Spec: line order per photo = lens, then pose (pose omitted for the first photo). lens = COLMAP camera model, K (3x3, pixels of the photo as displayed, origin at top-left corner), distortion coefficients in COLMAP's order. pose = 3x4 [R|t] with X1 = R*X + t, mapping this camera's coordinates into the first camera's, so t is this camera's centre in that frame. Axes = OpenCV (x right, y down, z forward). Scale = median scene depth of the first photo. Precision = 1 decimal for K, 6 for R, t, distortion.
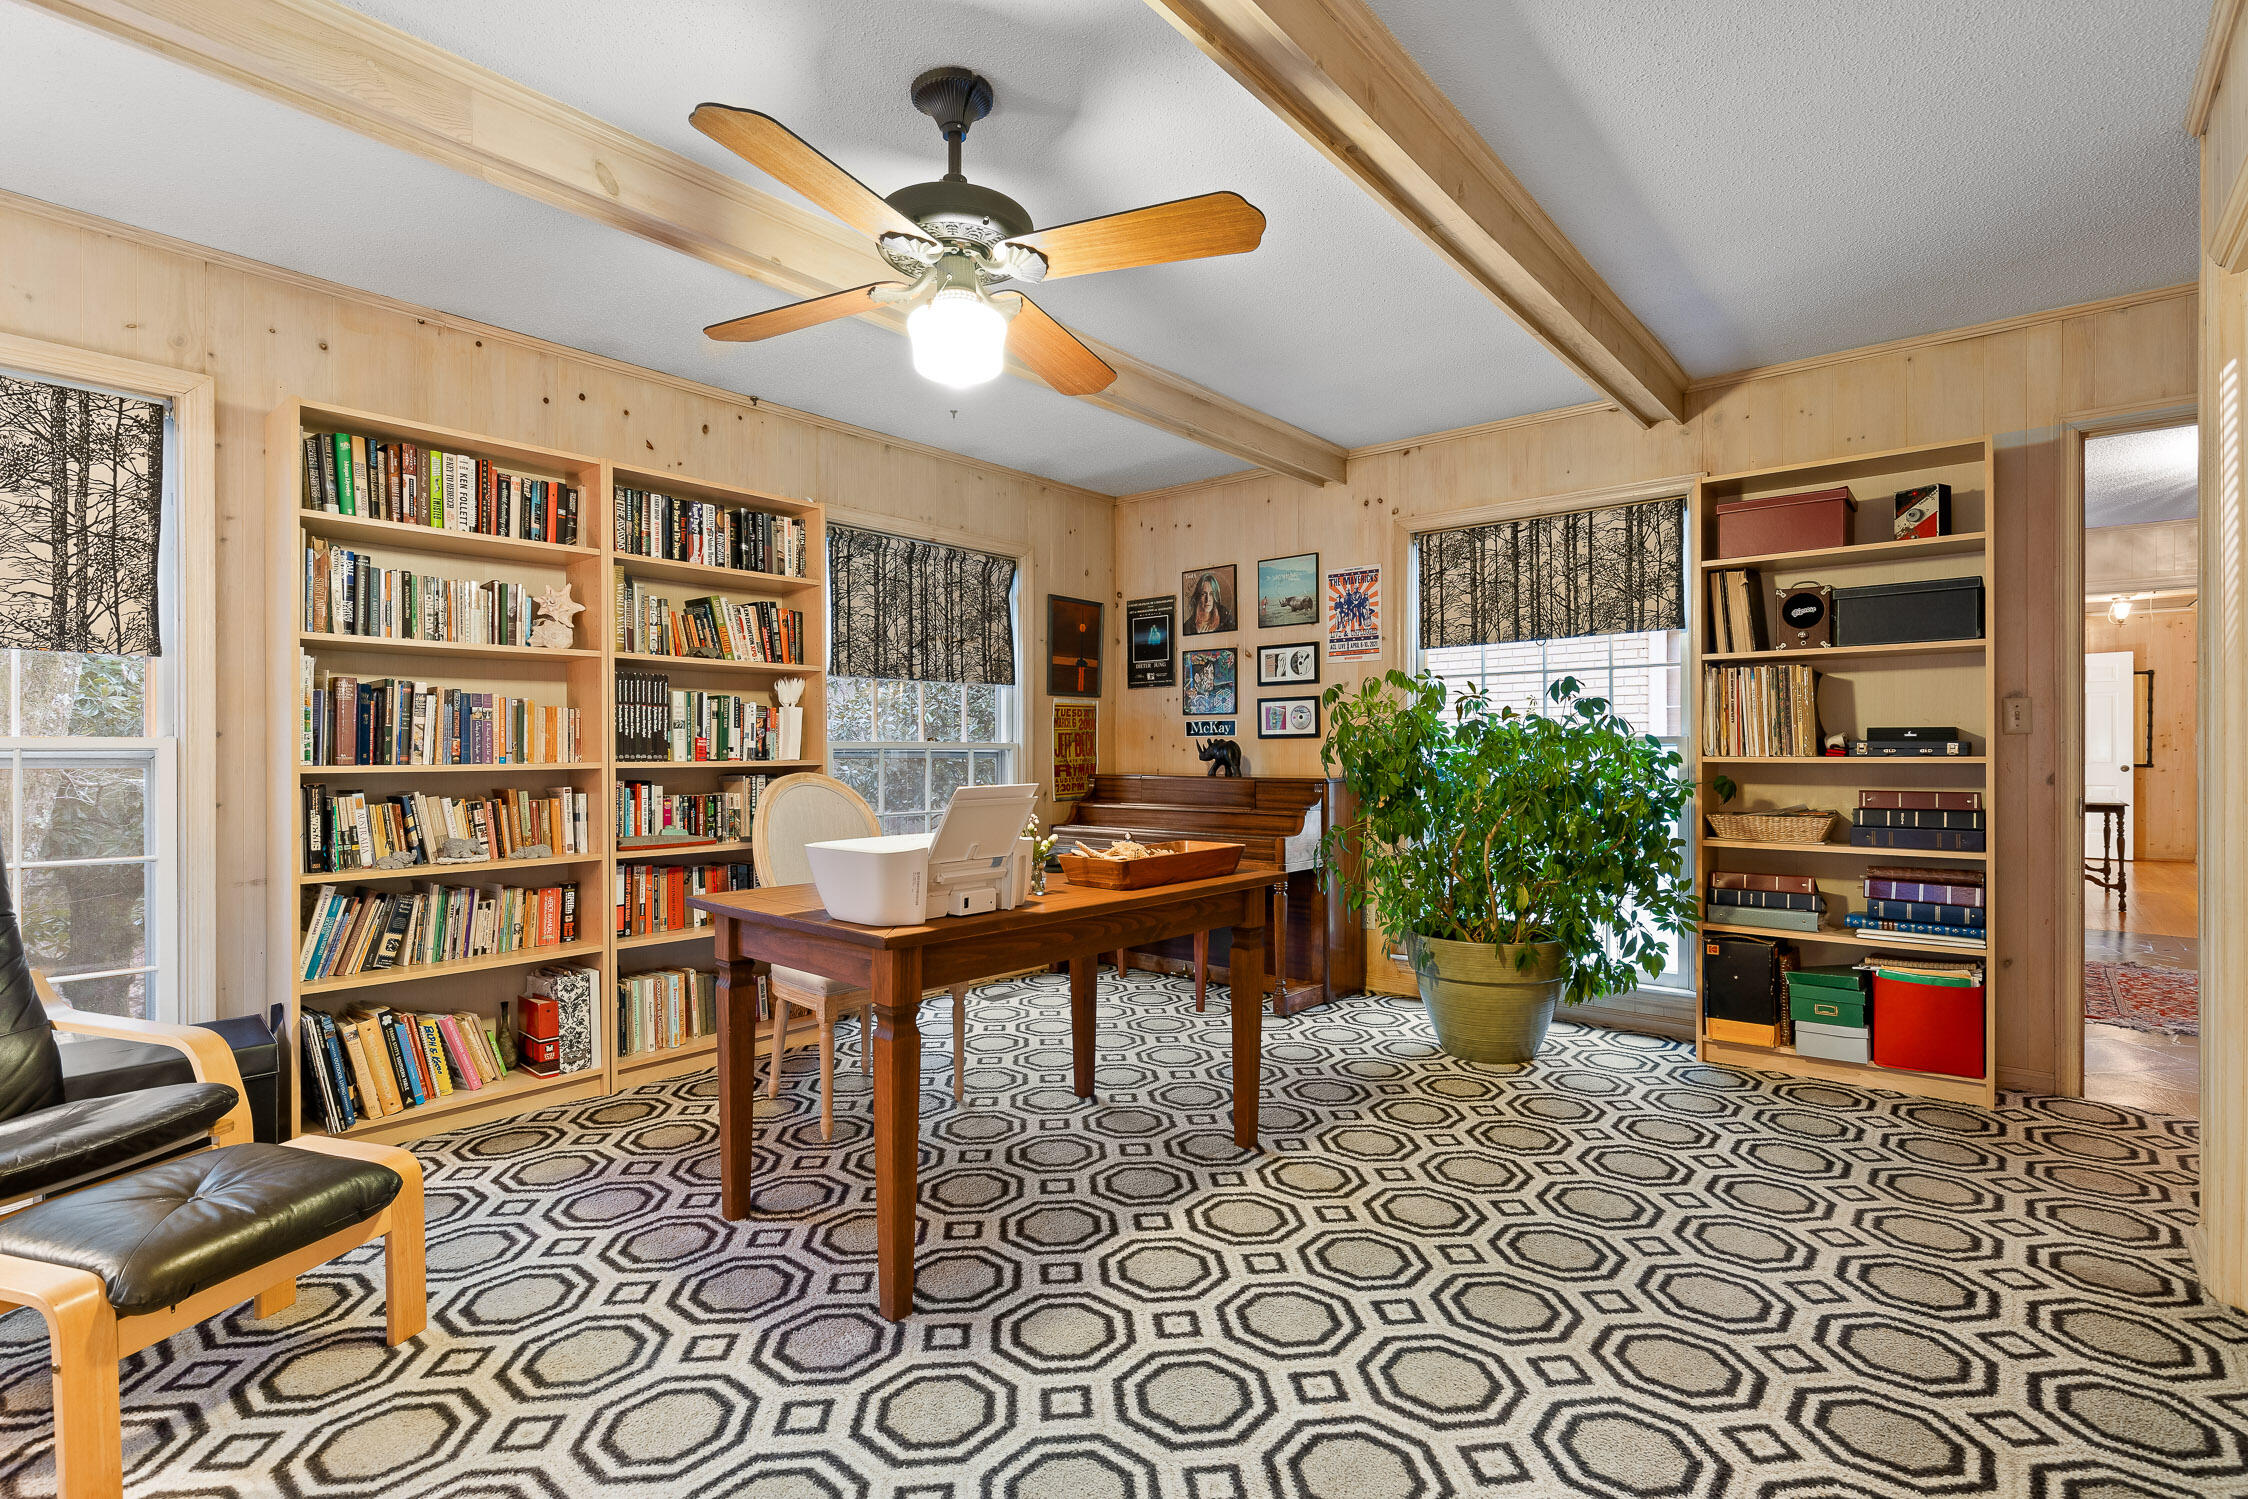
lens RADIAL K [[1038.5, 0, 1116.3], [0, 1038.5, 752.8], [0, 0, 1]] dist [-0.009662, 0.000313]
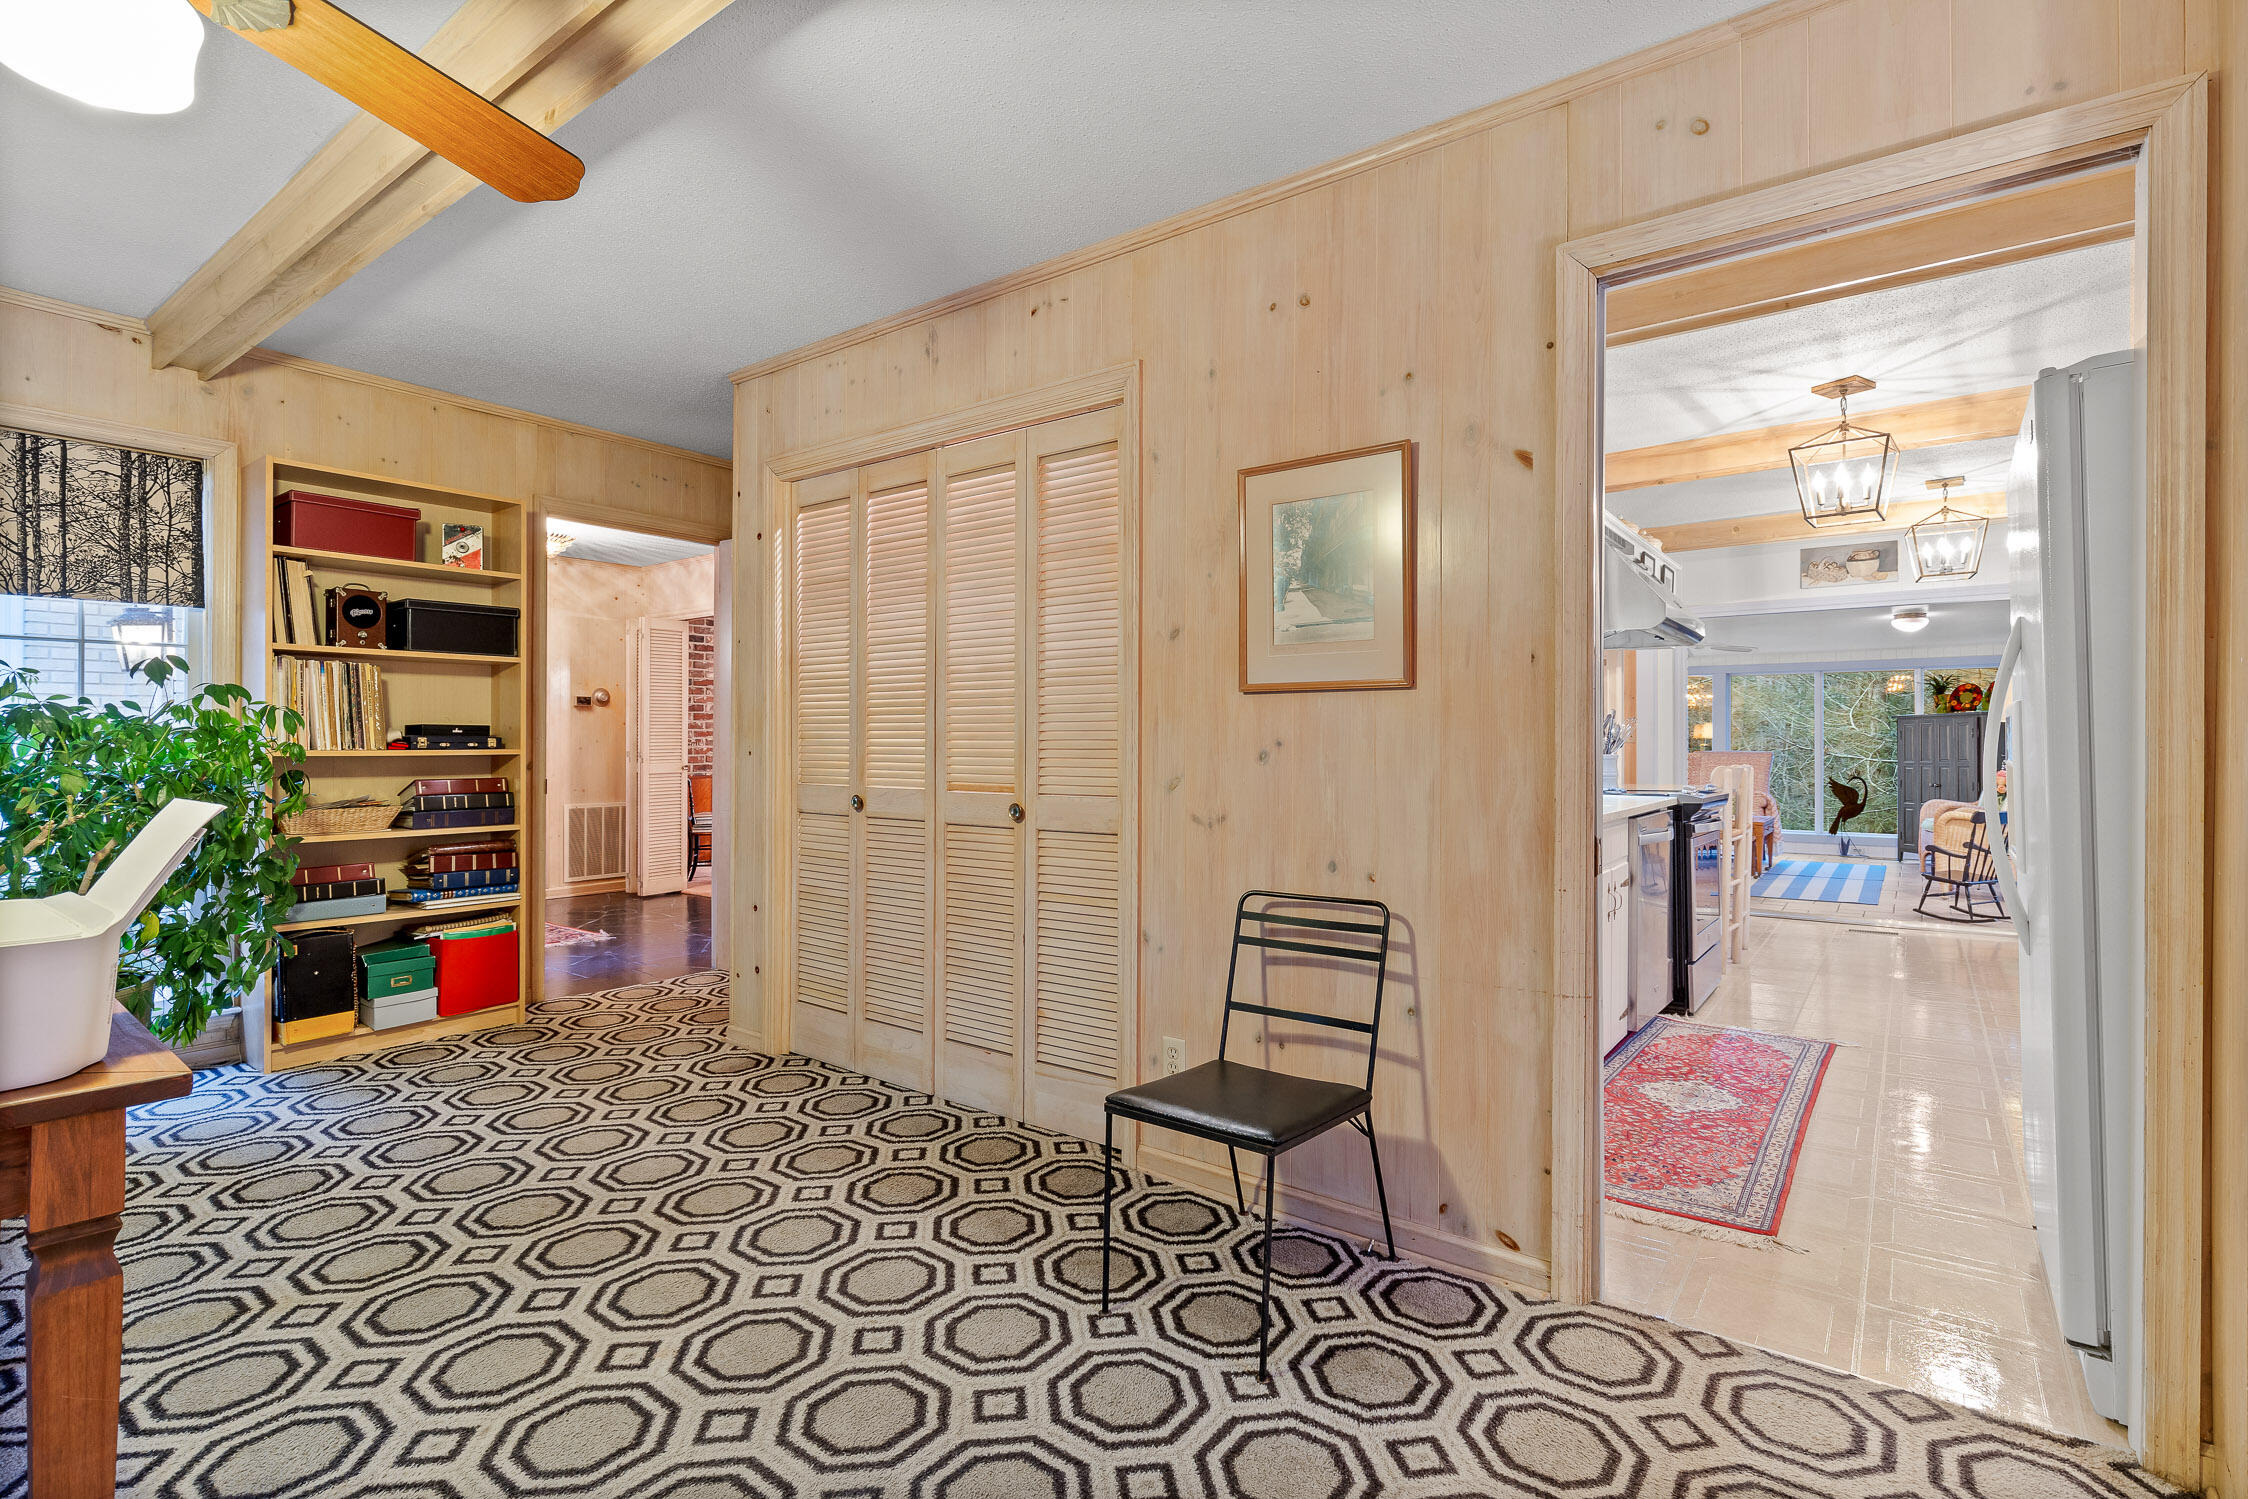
lens RADIAL K [[1038.5, 0, 1136.6], [0, 1038.5, 728.2], [0, 0, 1]] dist [-0.009662, 0.000313]
pose [[-0.054420, 0.016621, 0.998380, -0.545834], [0.000087, 0.999862, -0.016641, -0.000940], [-0.998518, -0.000819, -0.054414, 0.339124]]
